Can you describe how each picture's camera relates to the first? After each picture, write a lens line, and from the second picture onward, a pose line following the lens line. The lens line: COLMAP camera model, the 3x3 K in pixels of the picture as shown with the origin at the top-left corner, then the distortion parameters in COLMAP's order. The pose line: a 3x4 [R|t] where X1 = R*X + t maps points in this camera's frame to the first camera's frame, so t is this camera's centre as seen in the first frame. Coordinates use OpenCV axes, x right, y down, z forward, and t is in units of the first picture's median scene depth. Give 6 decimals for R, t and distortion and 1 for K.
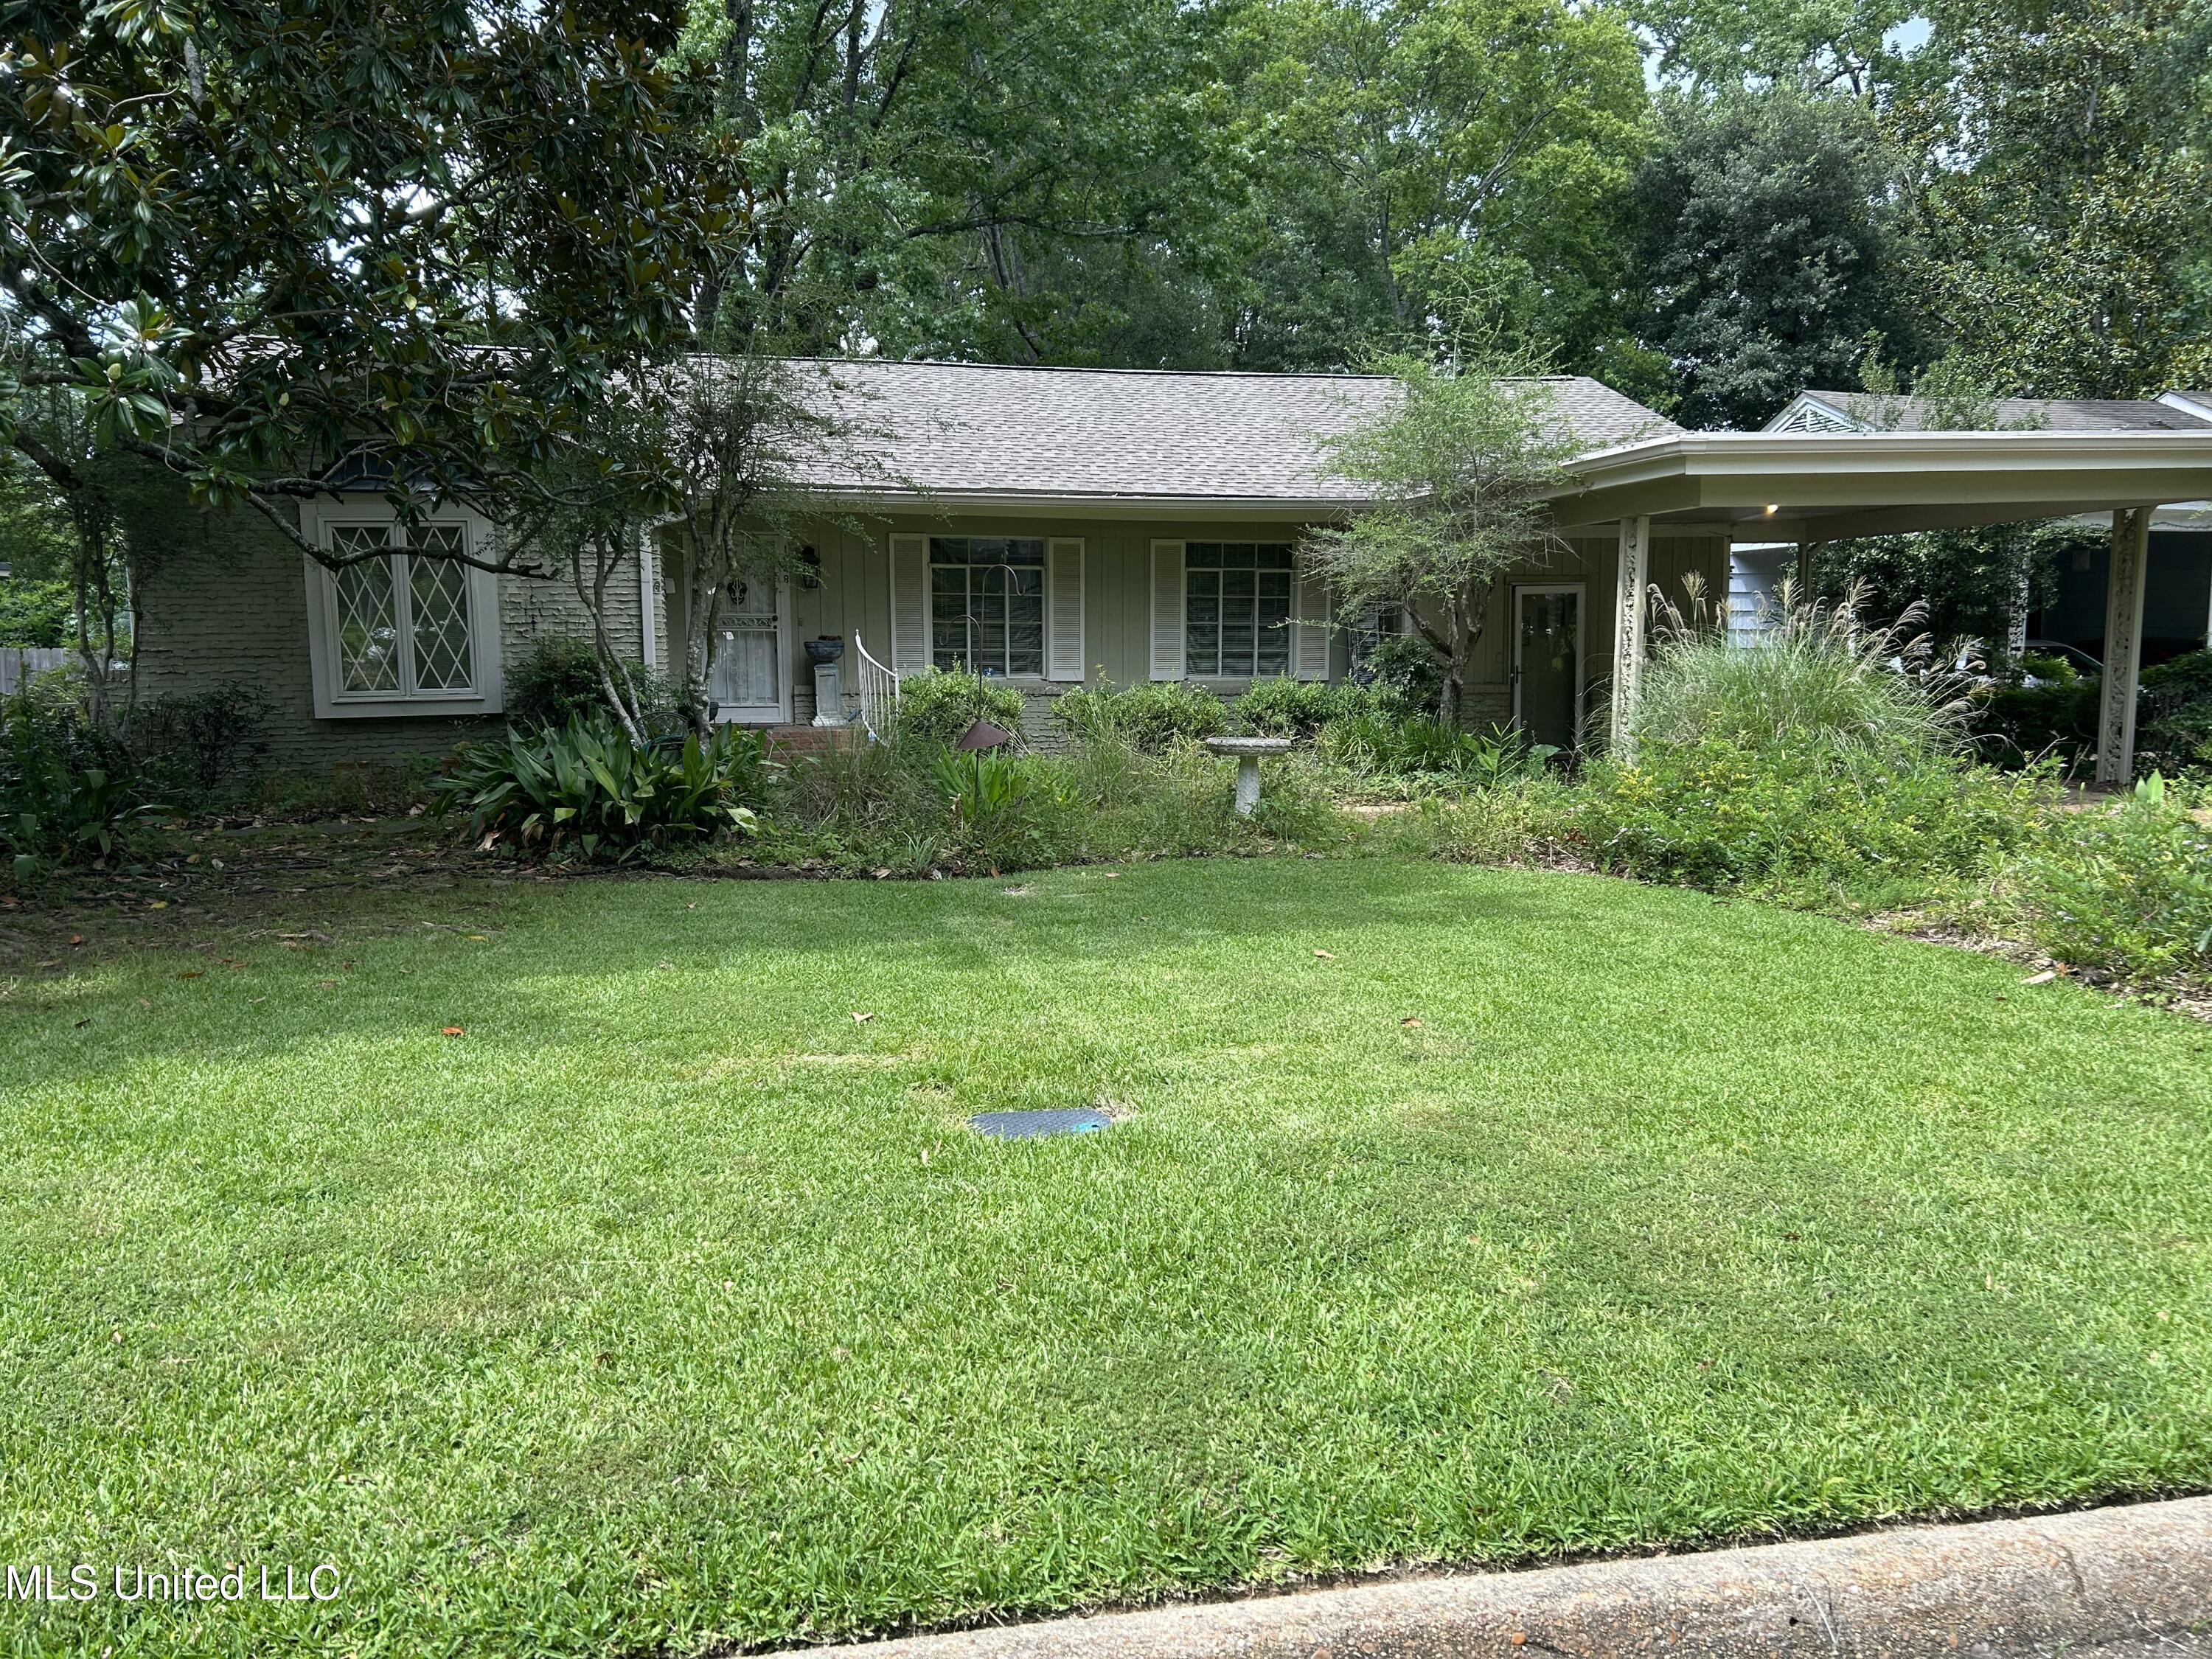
lens RADIAL K [[1655.3, 0, 1105.1], [0, 1655.3, 844.5], [0, 0, 1]] dist [0.058627, -0.067460]
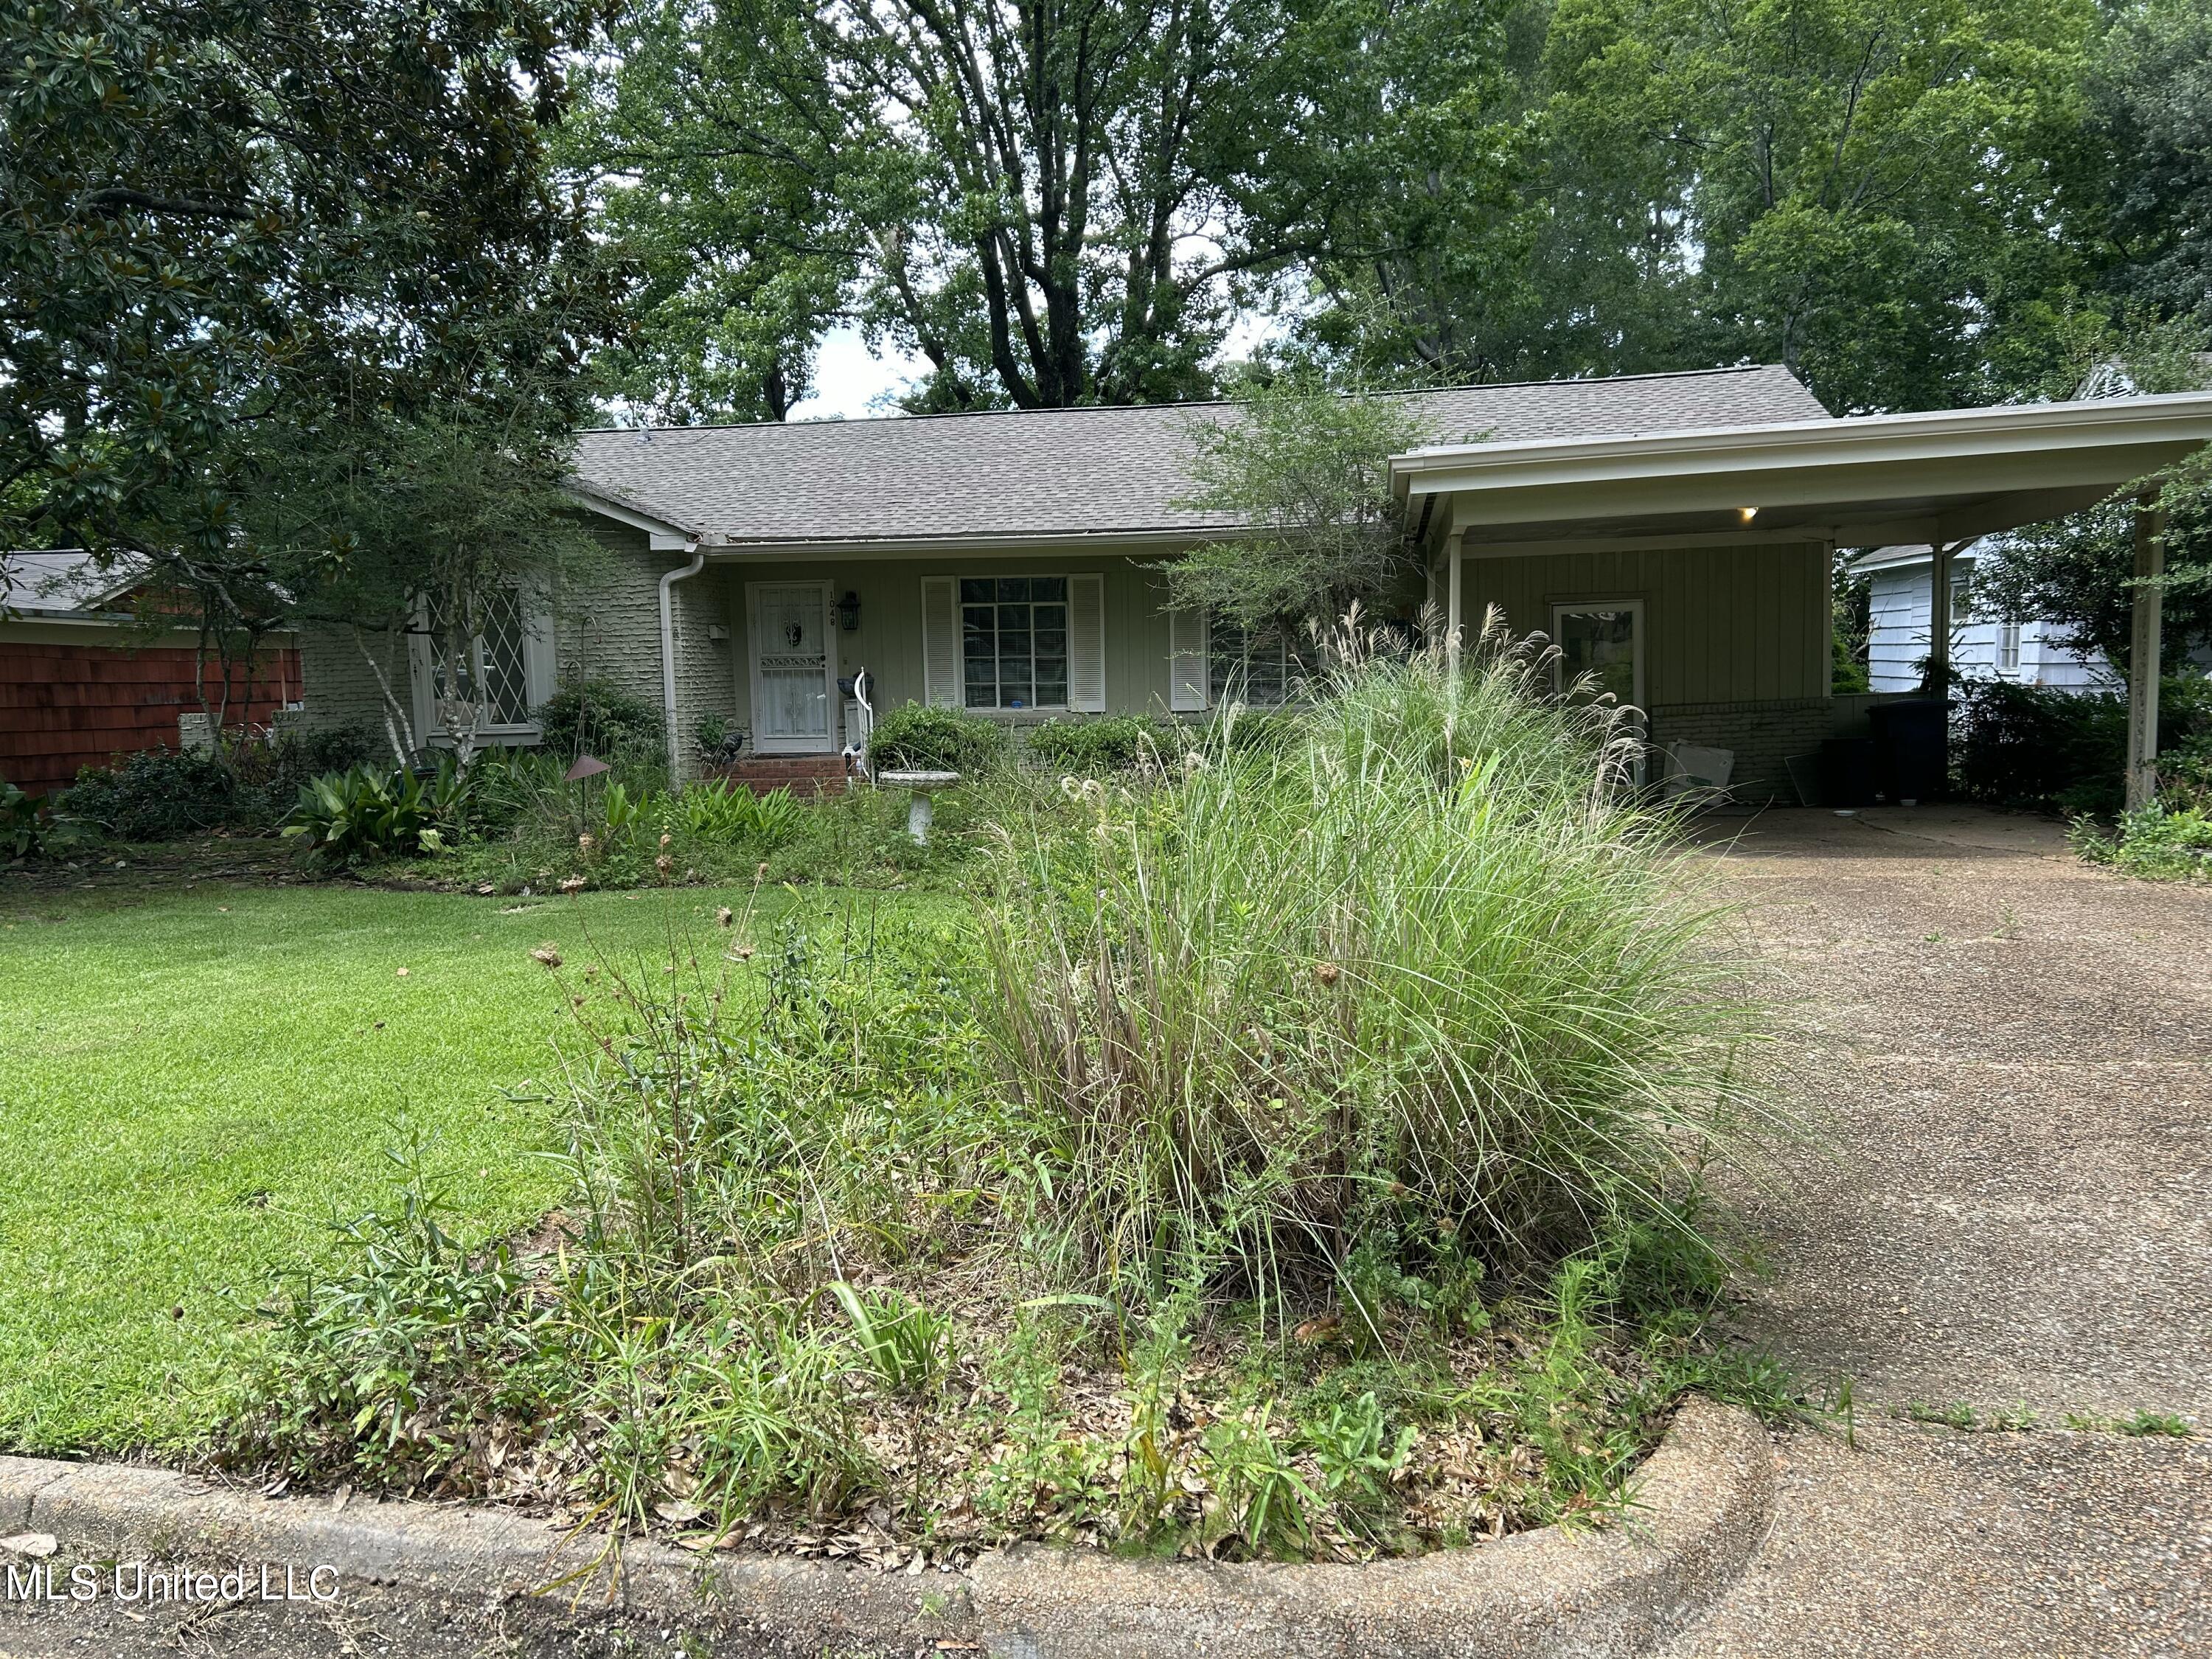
lens RADIAL K [[1655.3, 0, 1106.2], [0, 1655.3, 813.4], [0, 0, 1]] dist [0.058627, -0.067460]
pose [[0.918679, 0.015300, -0.394708, 0.422722], [-0.028508, 0.999212, -0.027620, -0.008817], [0.393974, 0.036626, 0.918391, 0.073470]]
